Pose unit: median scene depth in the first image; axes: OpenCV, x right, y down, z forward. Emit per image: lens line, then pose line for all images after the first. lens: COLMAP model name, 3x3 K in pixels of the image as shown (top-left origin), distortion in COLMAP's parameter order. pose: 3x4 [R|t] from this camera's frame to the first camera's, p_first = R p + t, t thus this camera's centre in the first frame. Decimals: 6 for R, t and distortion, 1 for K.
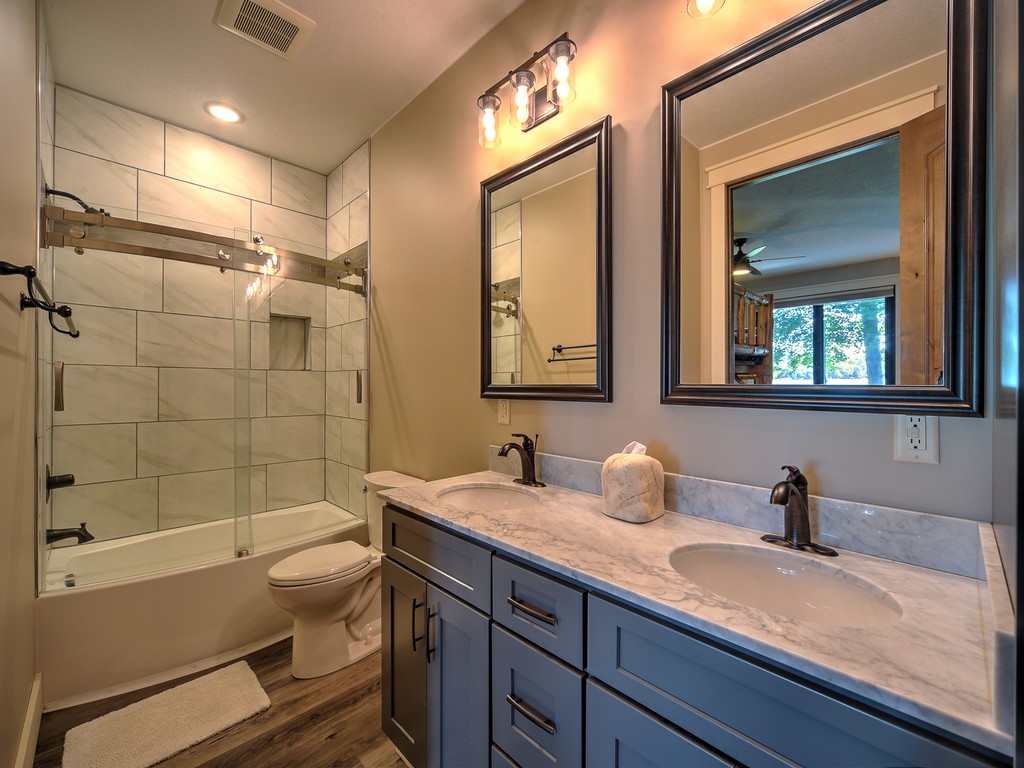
lens RADIAL K [[426.2, 0, 515.0], [0, 426.2, 382.6], [0, 0, 1]] dist [-0.008271, 0.002246]
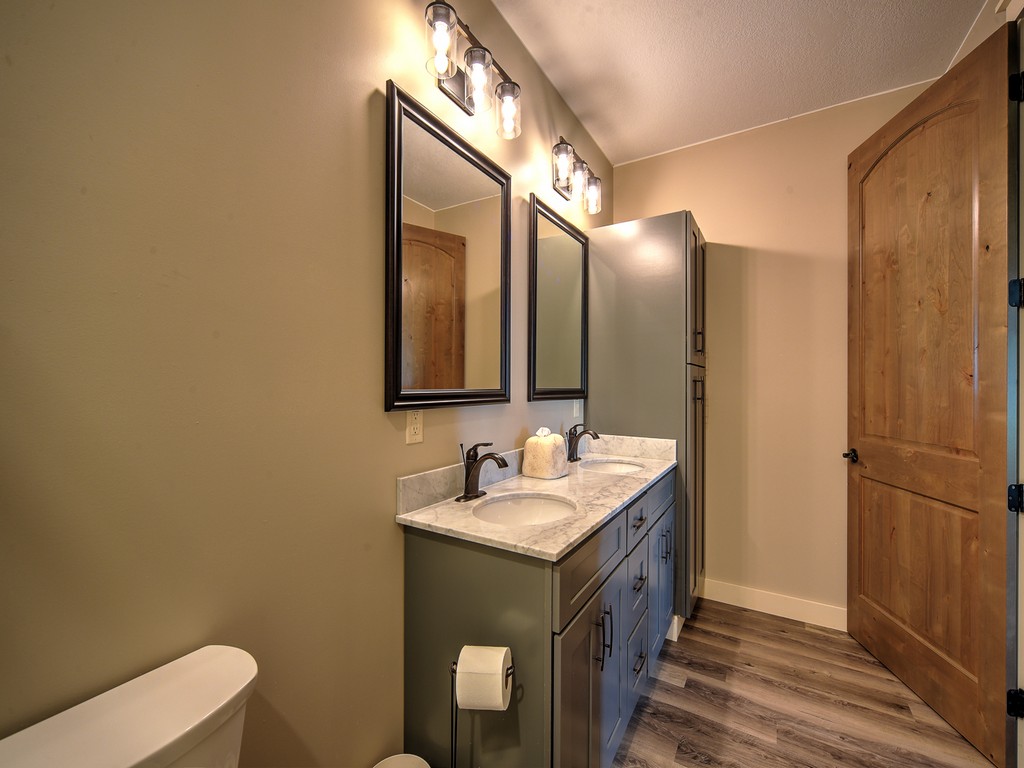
lens RADIAL K [[426.2, 0, 515.1], [0, 426.2, 386.2], [0, 0, 1]] dist [-0.008271, 0.002246]
pose [[-0.247723, -0.001045, 0.968830, -1.041122], [-0.004324, 0.999991, -0.000027, -0.004133], [-0.968821, -0.004196, -0.247725, 1.341971]]
